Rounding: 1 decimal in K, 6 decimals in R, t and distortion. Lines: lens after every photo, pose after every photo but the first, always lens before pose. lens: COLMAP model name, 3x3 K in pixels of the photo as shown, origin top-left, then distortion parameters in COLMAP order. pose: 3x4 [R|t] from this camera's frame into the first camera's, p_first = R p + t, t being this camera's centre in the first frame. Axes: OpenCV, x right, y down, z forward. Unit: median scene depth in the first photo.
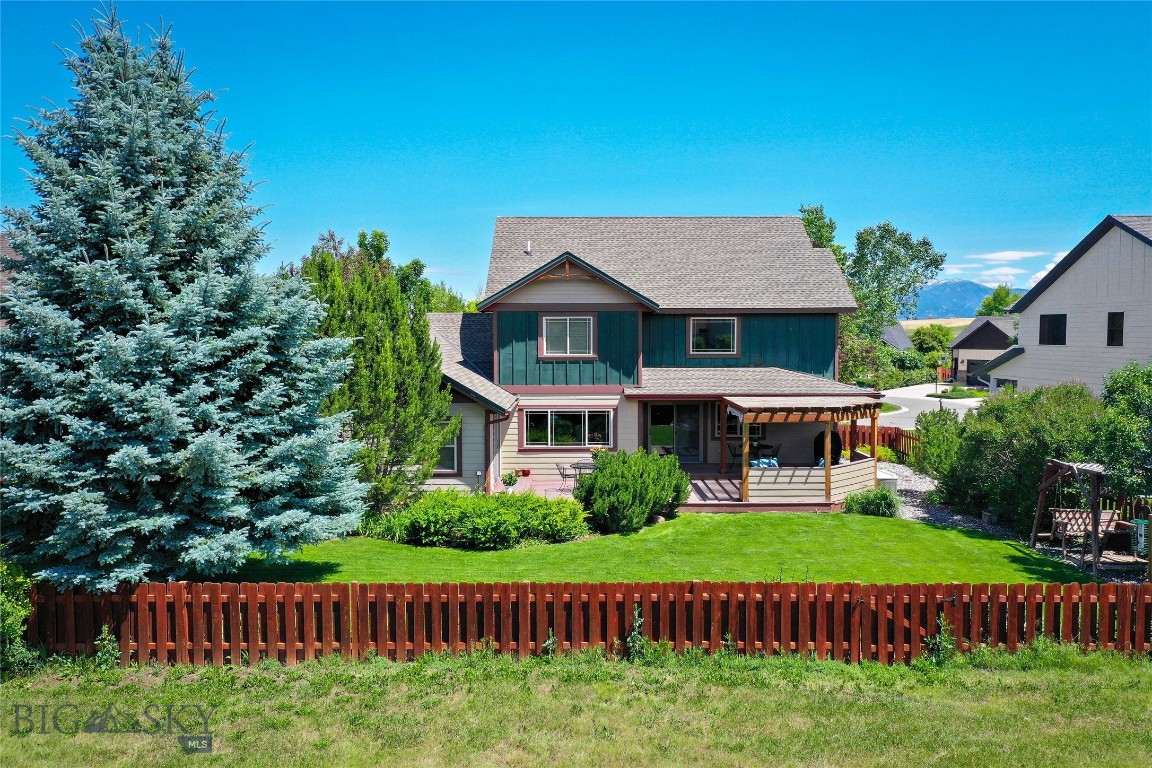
lens RADIAL K [[920.7, 0, 589.9], [0, 920.7, 429.8], [0, 0, 1]] dist [-0.000583, -0.005879]
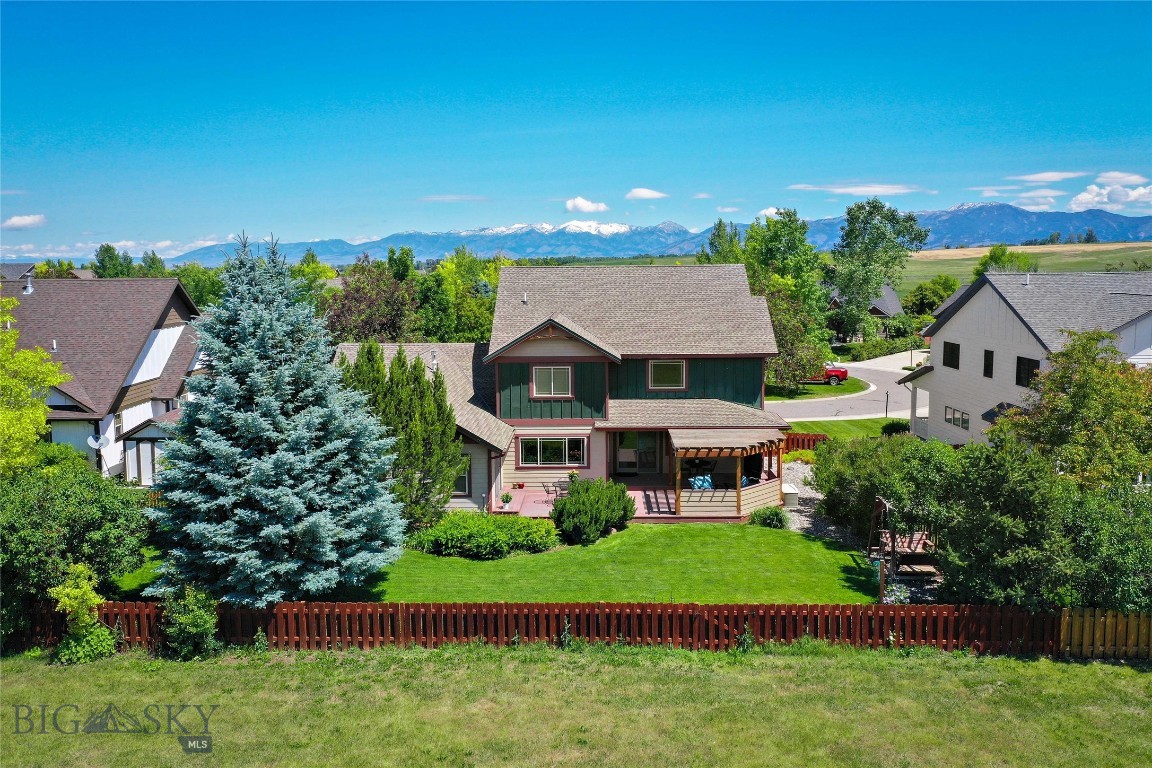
lens RADIAL K [[933.8, 0, 576.0], [0, 933.8, 384.0], [0, 0, 1]] dist [-0.004894, 0.000520]
pose [[0.999021, -0.008567, -0.043390, 0.137726], [0.009656, 0.999642, 0.024937, -0.264497], [0.043161, -0.025332, 0.998747, -0.668606]]
